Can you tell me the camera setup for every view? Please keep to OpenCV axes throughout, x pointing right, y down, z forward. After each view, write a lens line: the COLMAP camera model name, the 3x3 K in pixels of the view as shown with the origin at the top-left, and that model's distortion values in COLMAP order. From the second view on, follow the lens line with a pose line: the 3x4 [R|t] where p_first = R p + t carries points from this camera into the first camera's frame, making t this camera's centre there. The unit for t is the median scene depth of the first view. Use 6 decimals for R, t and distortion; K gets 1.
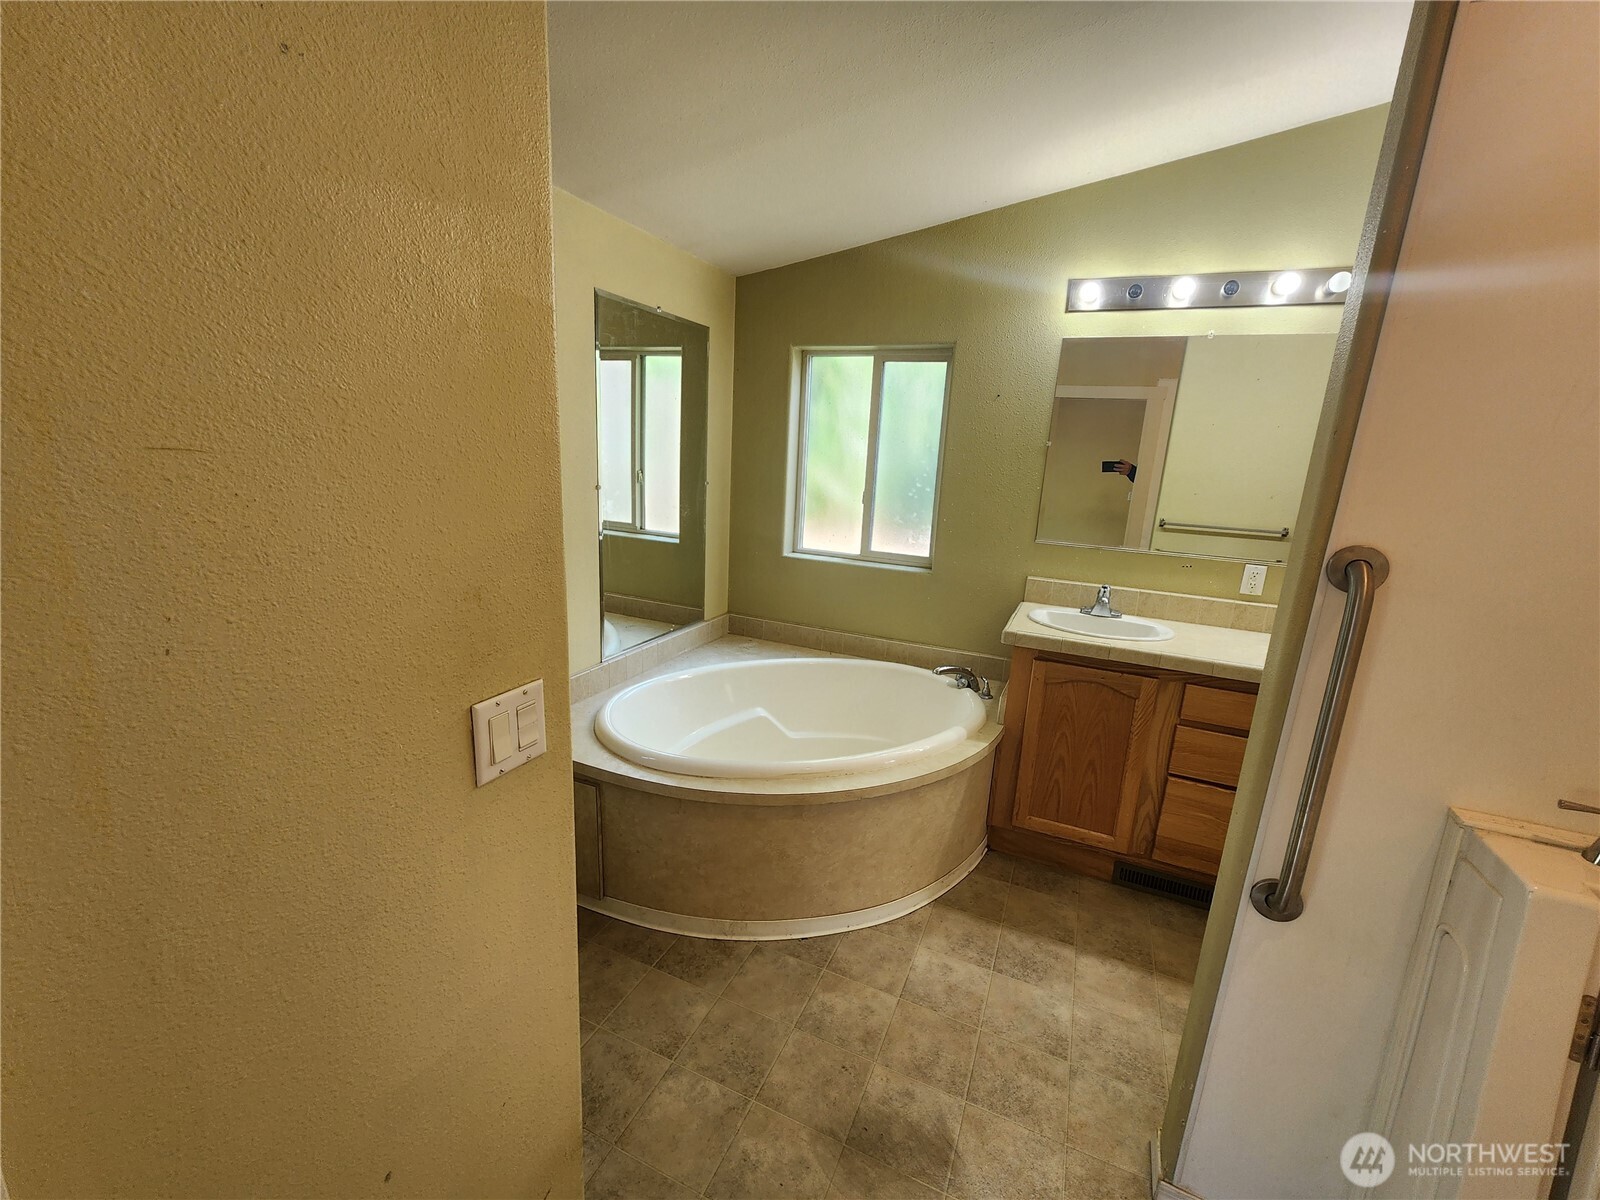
lens RADIAL K [[664.8, 0, 803.4], [0, 664.8, 604.1], [0, 0, 1]] dist [-0.001133, 0.001671]
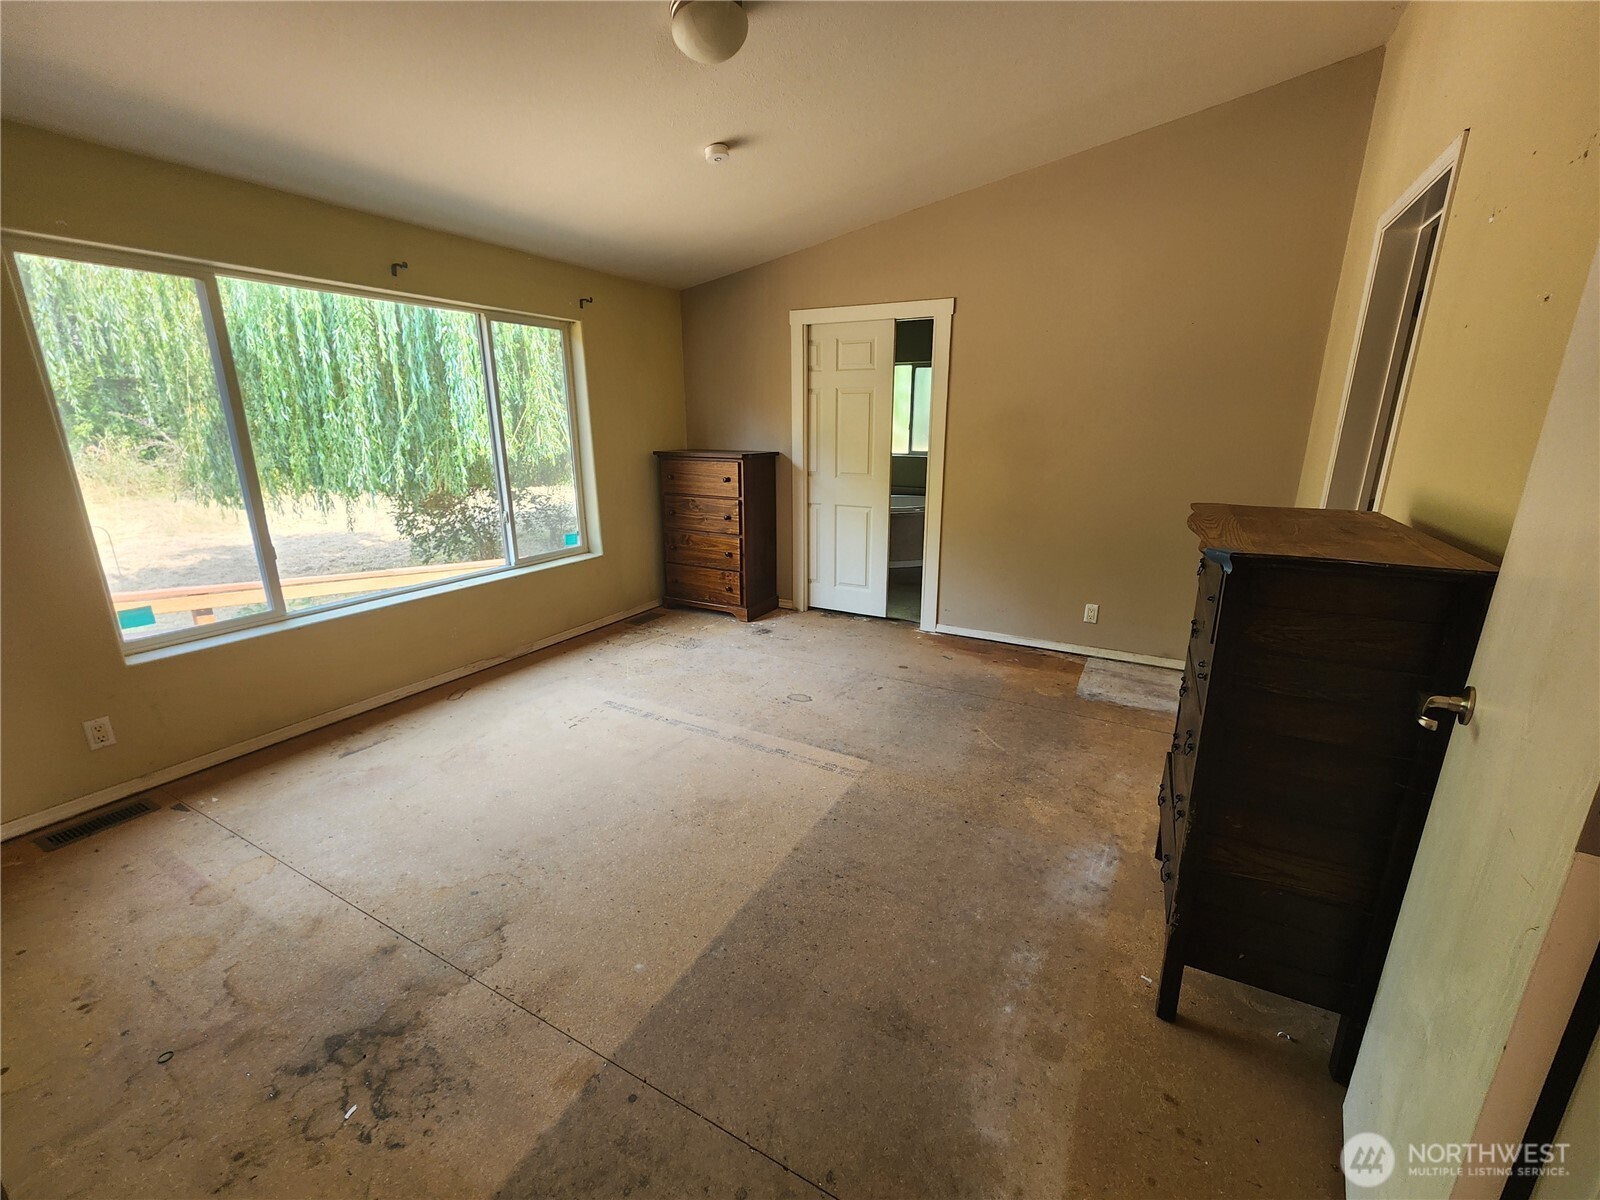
lens RADIAL K [[664.8, 0, 799.7], [0, 664.8, 599.5], [0, 0, 1]] dist [-0.001133, 0.001671]
pose [[0.087643, -0.315932, 0.944725, -3.340967], [0.238374, 0.927473, 0.288048, -0.533473], [-0.967211, 0.199953, 0.156596, 1.660020]]
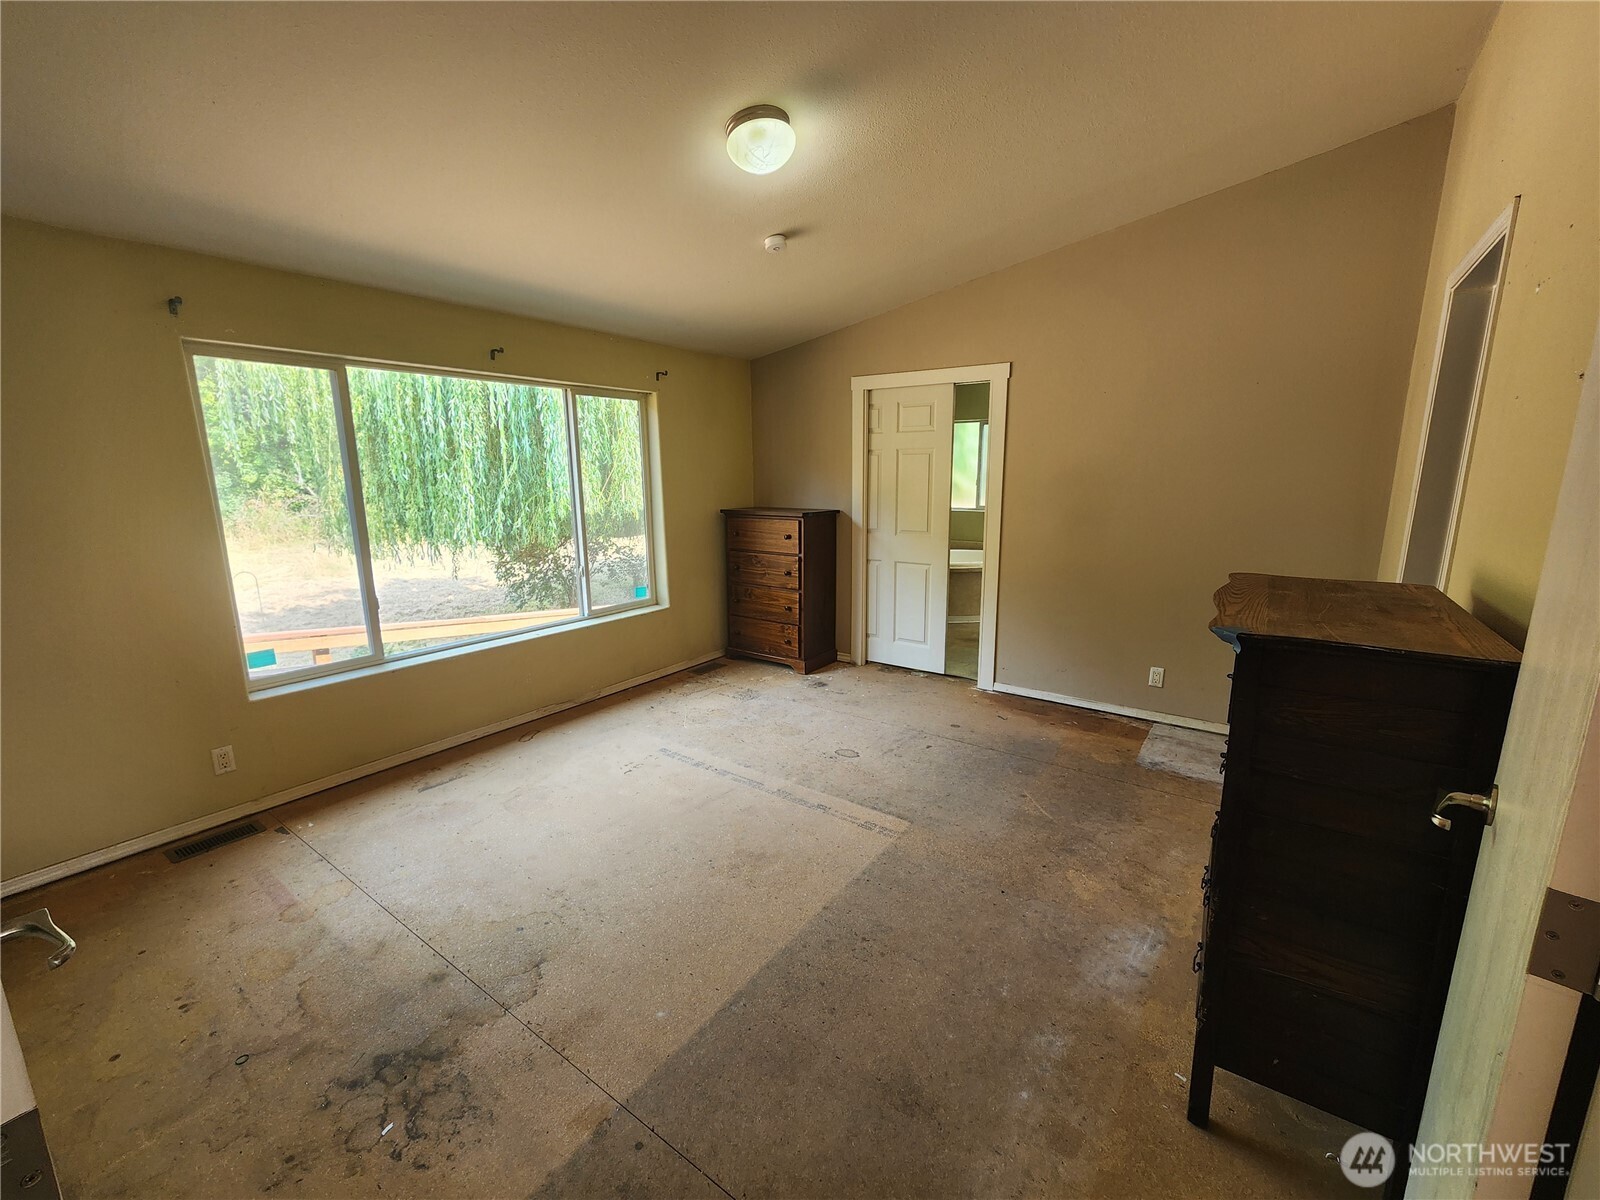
lens RADIAL K [[664.8, 0, 802.7], [0, 664.8, 598.7], [0, 0, 1]] dist [-0.001133, 0.001671]
pose [[0.207005, -0.245882, 0.946938, -3.372010], [0.248298, 0.949415, 0.192247, -0.552767], [-0.946307, 0.195326, 0.257586, 1.540172]]
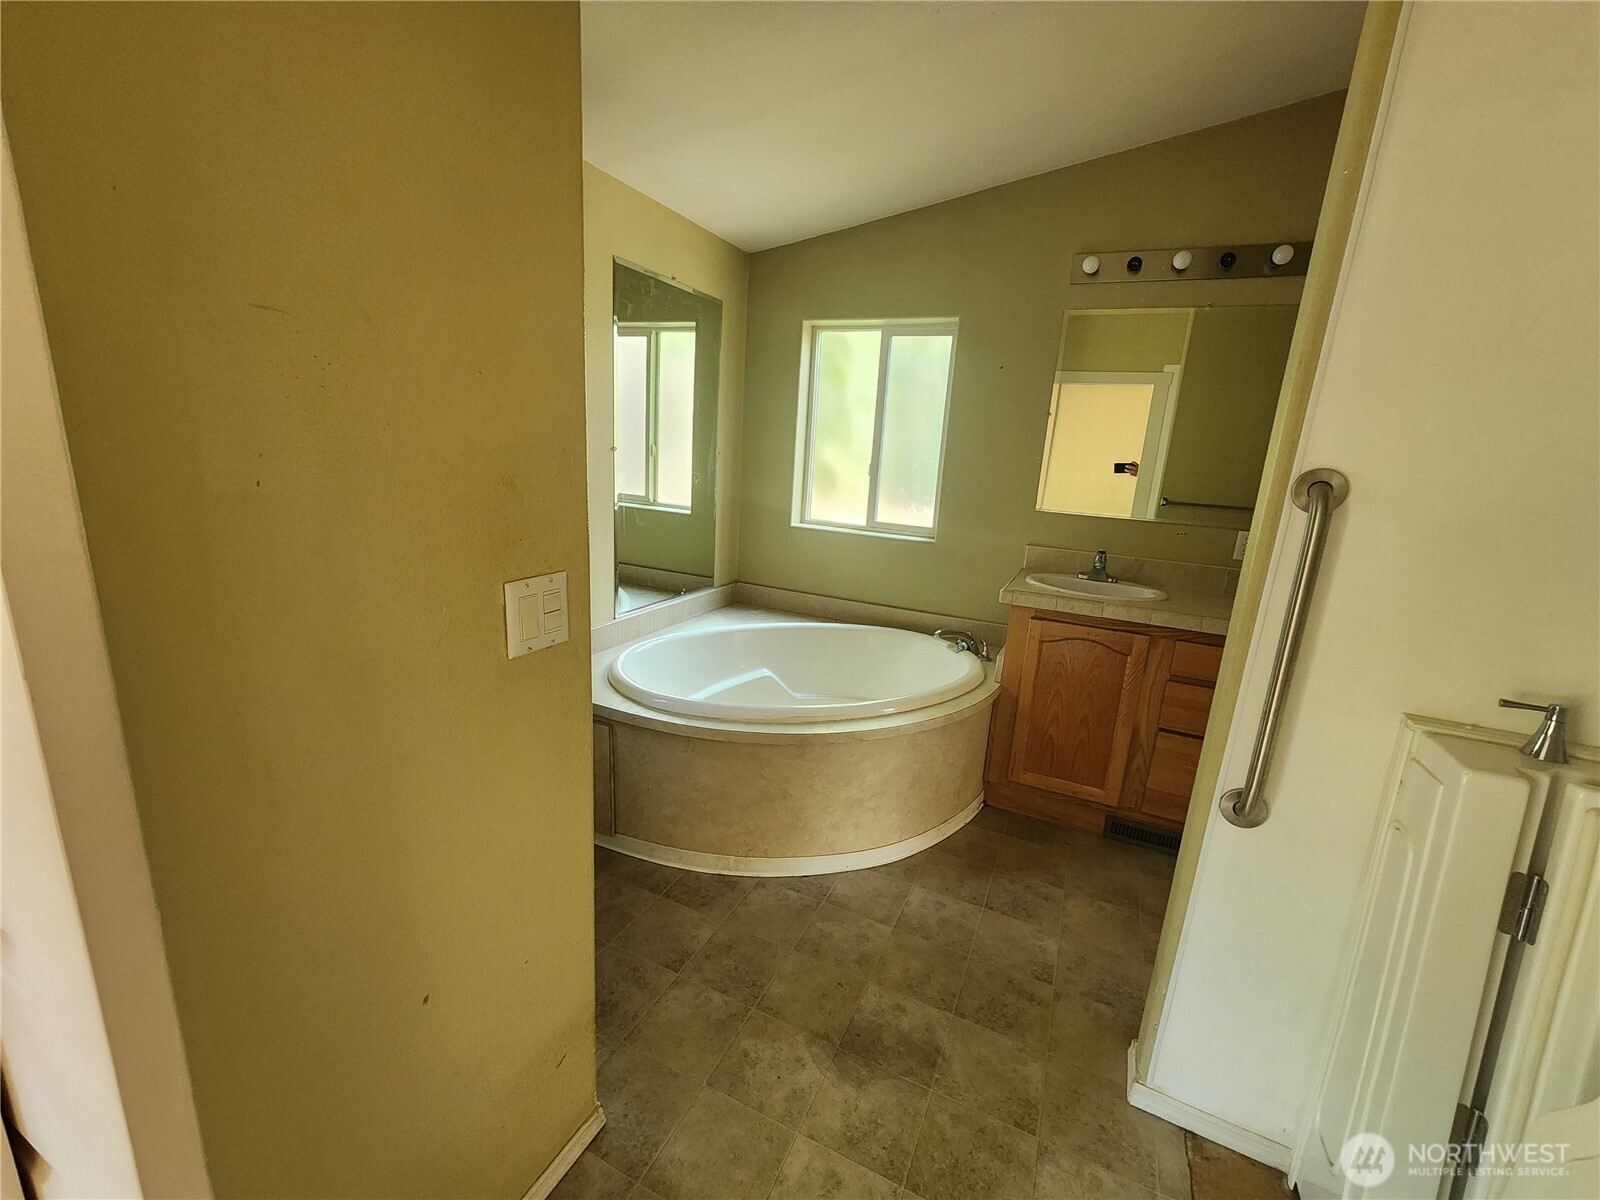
lens RADIAL K [[664.8, 0, 803.4], [0, 664.8, 604.4], [0, 0, 1]] dist [-0.001133, 0.001671]
pose [[0.999792, 0.013607, -0.015193, 0.008744], [-0.013578, 0.999906, 0.002001, 0.070680], [0.015219, -0.001794, 0.999883, -0.045394]]
